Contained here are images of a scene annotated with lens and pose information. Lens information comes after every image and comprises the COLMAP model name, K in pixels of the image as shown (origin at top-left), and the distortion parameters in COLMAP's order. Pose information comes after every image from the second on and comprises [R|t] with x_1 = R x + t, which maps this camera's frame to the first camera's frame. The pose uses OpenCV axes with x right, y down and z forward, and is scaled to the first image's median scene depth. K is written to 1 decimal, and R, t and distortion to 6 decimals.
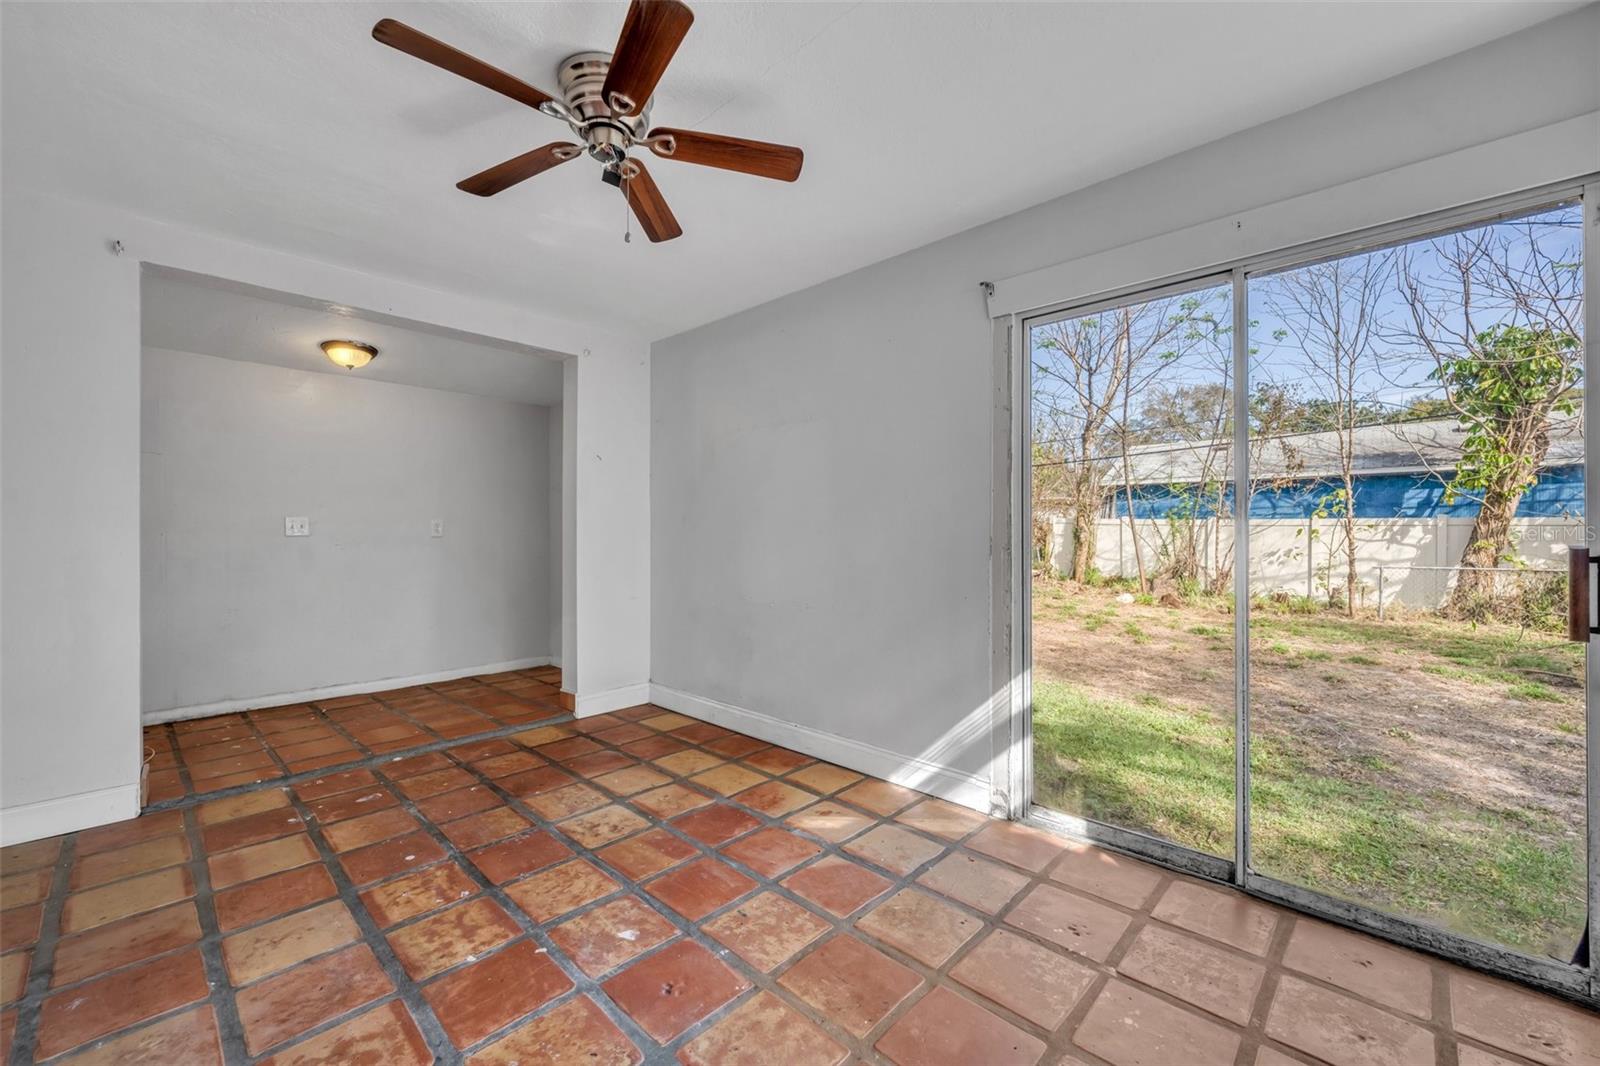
lens RADIAL K [[637.9, 0, 798.5], [0, 637.9, 533.2], [0, 0, 1]] dist [-0.001581, -0.000046]
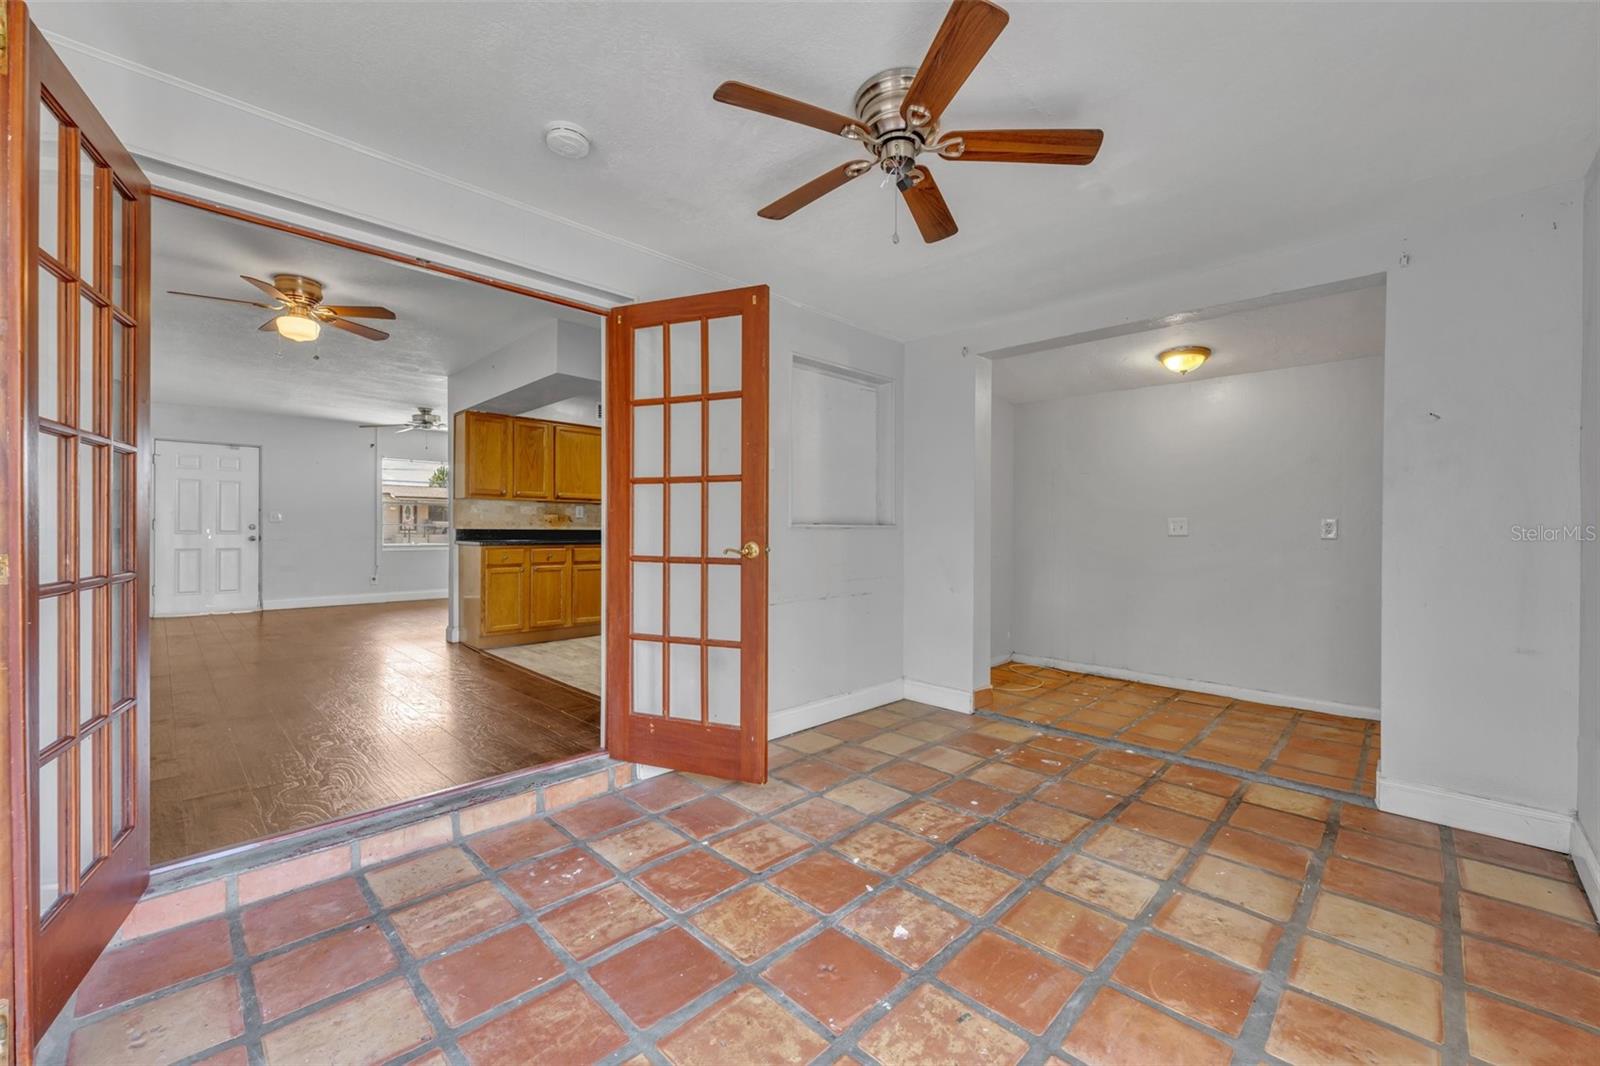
lens RADIAL K [[637.9, 0, 798.5], [0, 637.9, 533.2], [0, 0, 1]] dist [-0.001581, -0.000046]
pose [[-0.019733, 0.006083, -0.999787, 0.520974], [-0.009306, 0.999937, 0.006268, -0.001529], [0.999762, 0.009428, -0.019675, 0.605399]]
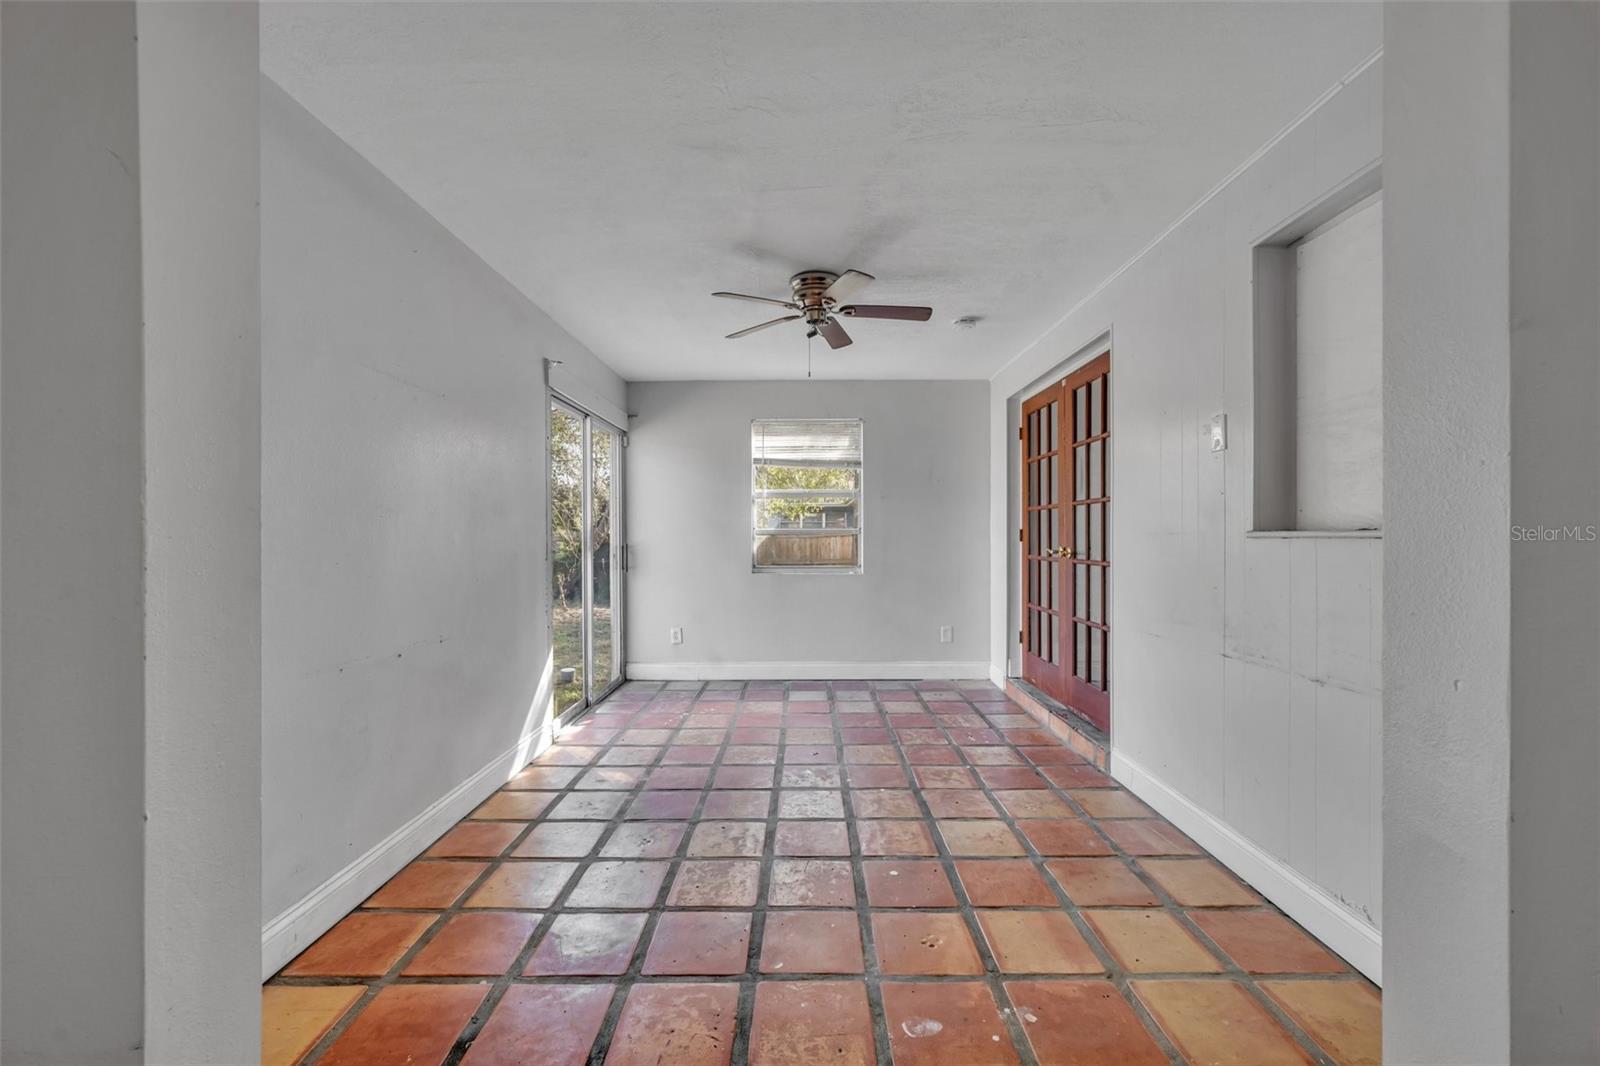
lens RADIAL K [[637.9, 0, 798.5], [0, 637.9, 533.2], [0, 0, 1]] dist [-0.001581, -0.000046]
pose [[-0.685087, 0.003607, 0.728453, -1.079316], [0.004616, 0.999989, -0.000610, -0.012878], [-0.728447, 0.002945, -0.685096, 1.564433]]
